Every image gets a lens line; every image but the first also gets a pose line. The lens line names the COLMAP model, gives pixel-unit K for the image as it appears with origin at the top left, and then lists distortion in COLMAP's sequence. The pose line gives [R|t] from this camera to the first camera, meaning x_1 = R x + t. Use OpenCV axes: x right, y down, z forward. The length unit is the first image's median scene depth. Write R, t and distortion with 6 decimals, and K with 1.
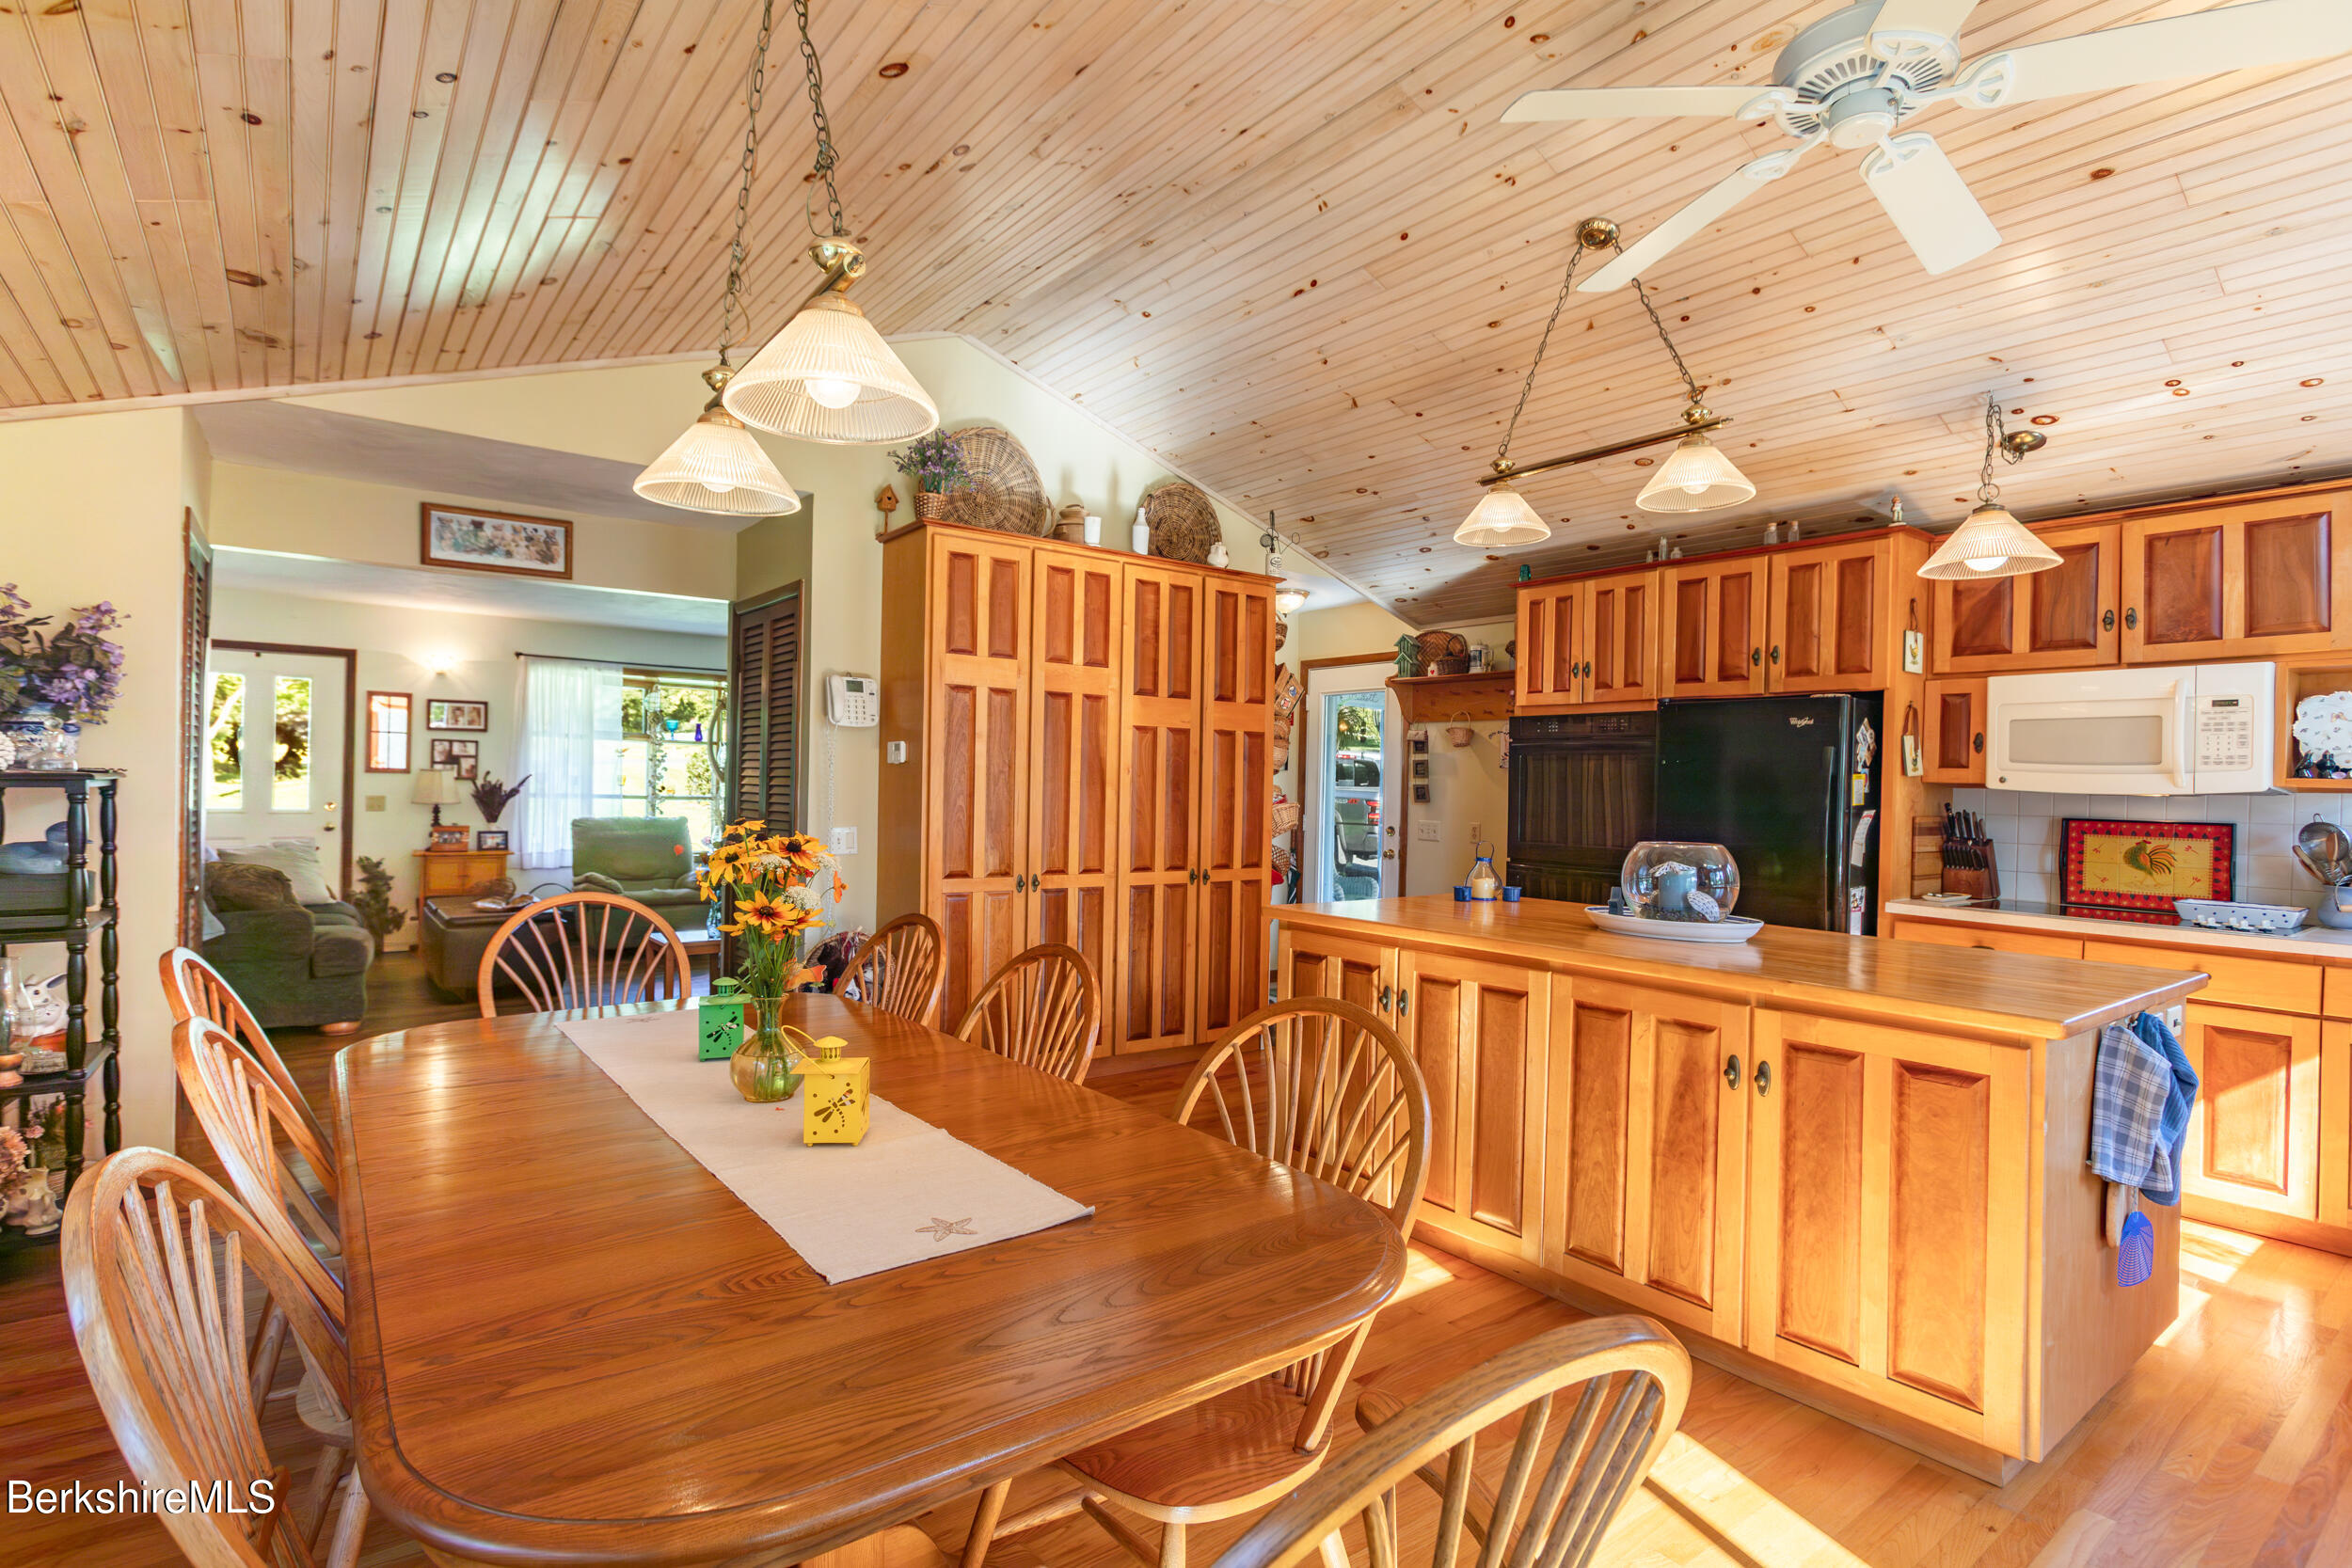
lens RADIAL K [[1143.9, 0, 1170.5], [0, 1143.9, 785.1], [0, 0, 1]] dist [-0.019392, 0.016287]
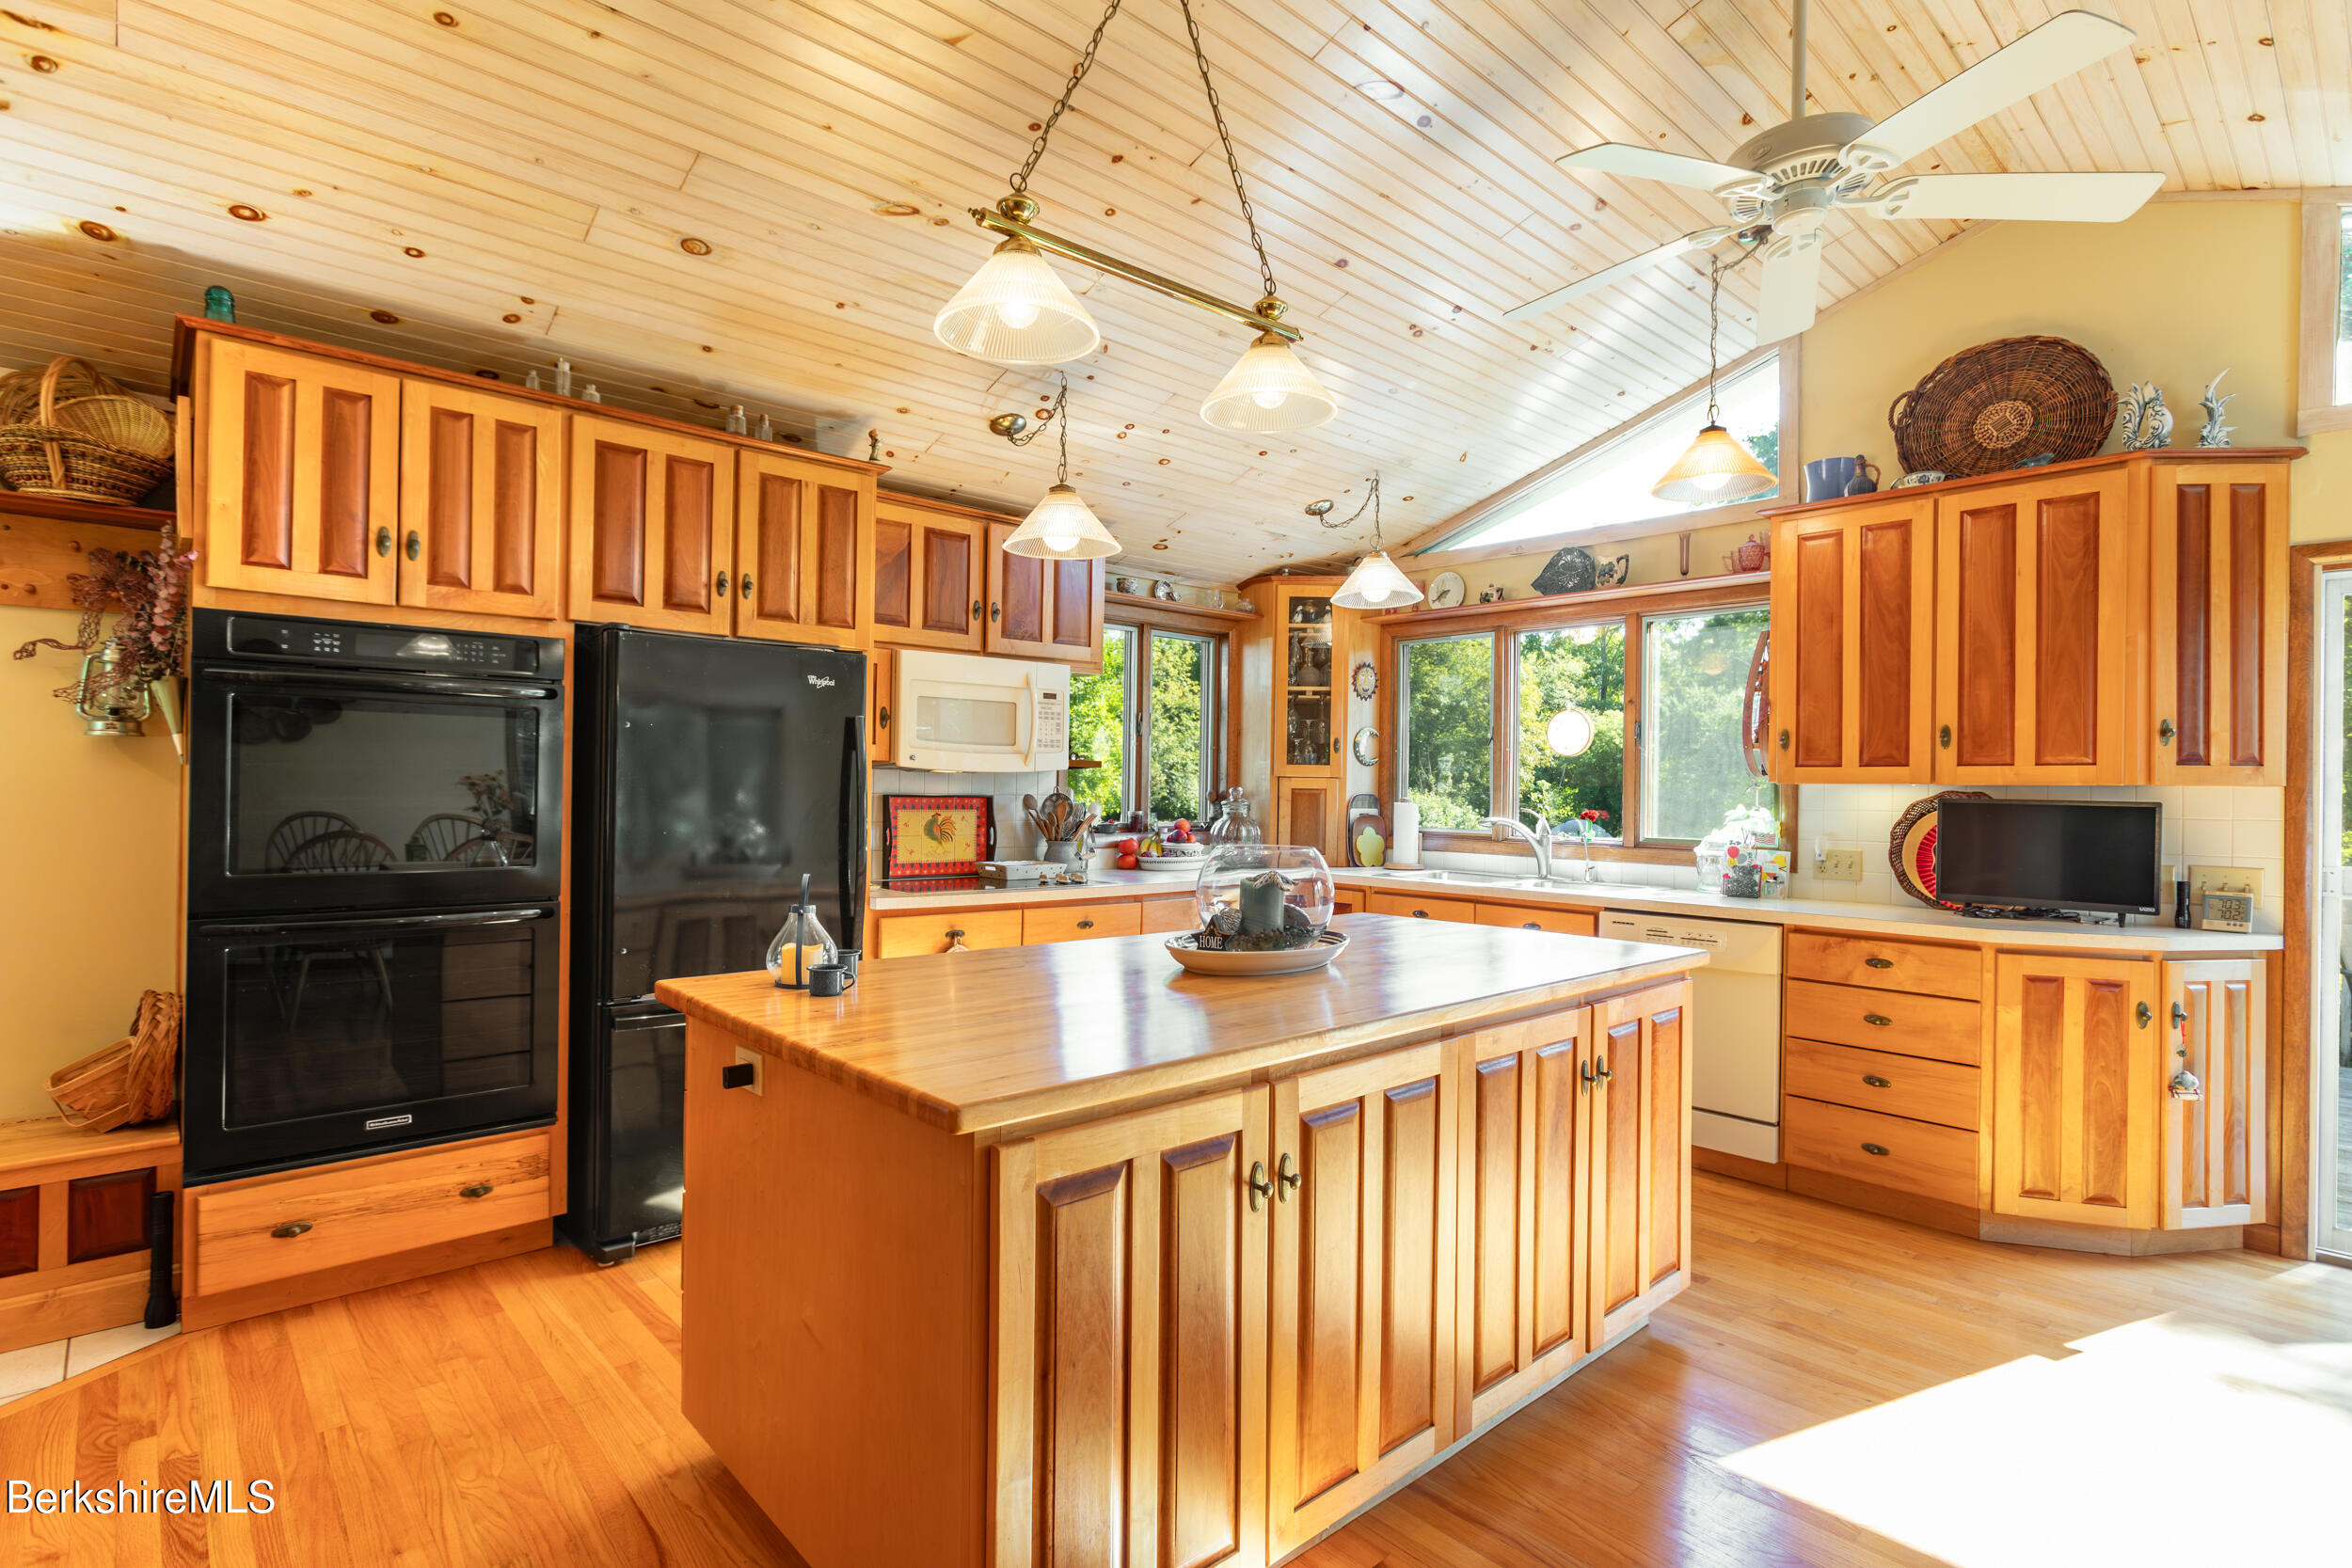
lens RADIAL K [[1143.9, 0, 1170.5], [0, 1143.9, 785.1], [0, 0, 1]] dist [-0.019392, 0.016287]
pose [[-0.082795, -0.018933, 0.996387, -0.219887], [-0.009890, 0.999786, 0.018176, -0.000510], [-0.996518, -0.008350, -0.082965, 0.729835]]
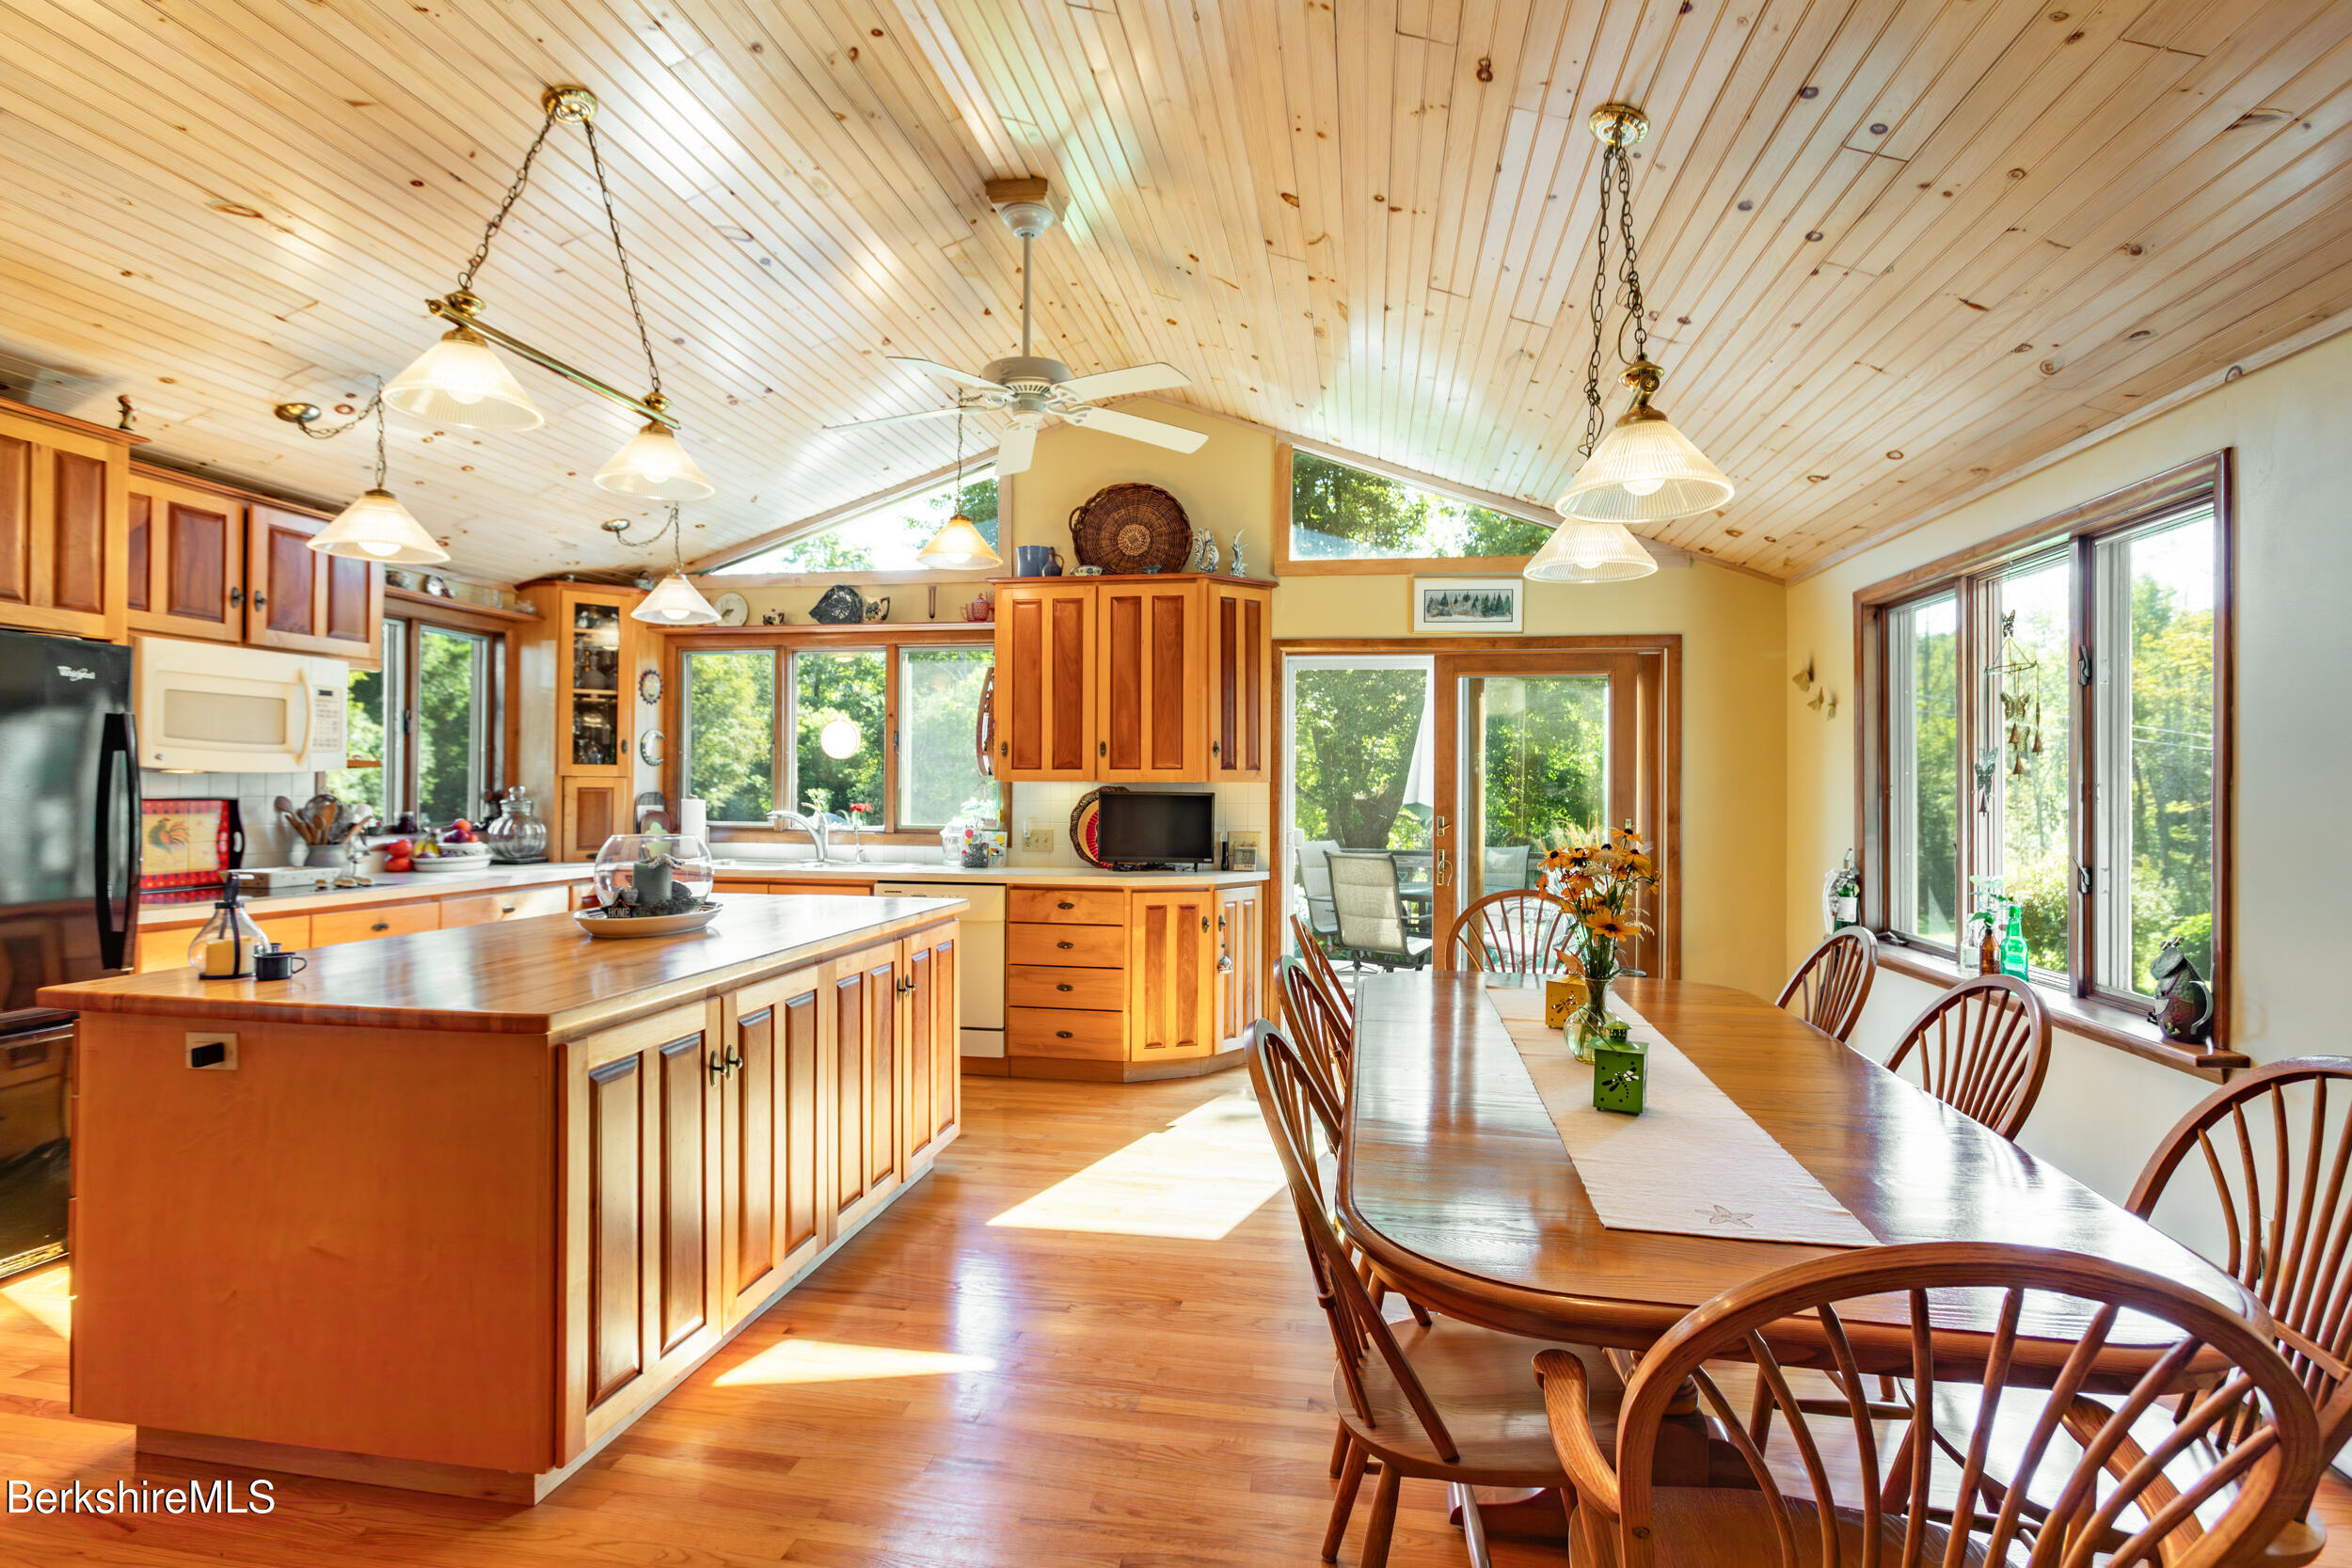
lens RADIAL K [[1143.9, 0, 1170.5], [0, 1143.9, 785.1], [0, 0, 1]] dist [-0.019392, 0.016287]
pose [[-0.679479, -0.020297, 0.733414, -0.375724], [-0.015613, 0.999791, 0.013204, -0.005092], [-0.733529, -0.002479, -0.679654, 0.867162]]
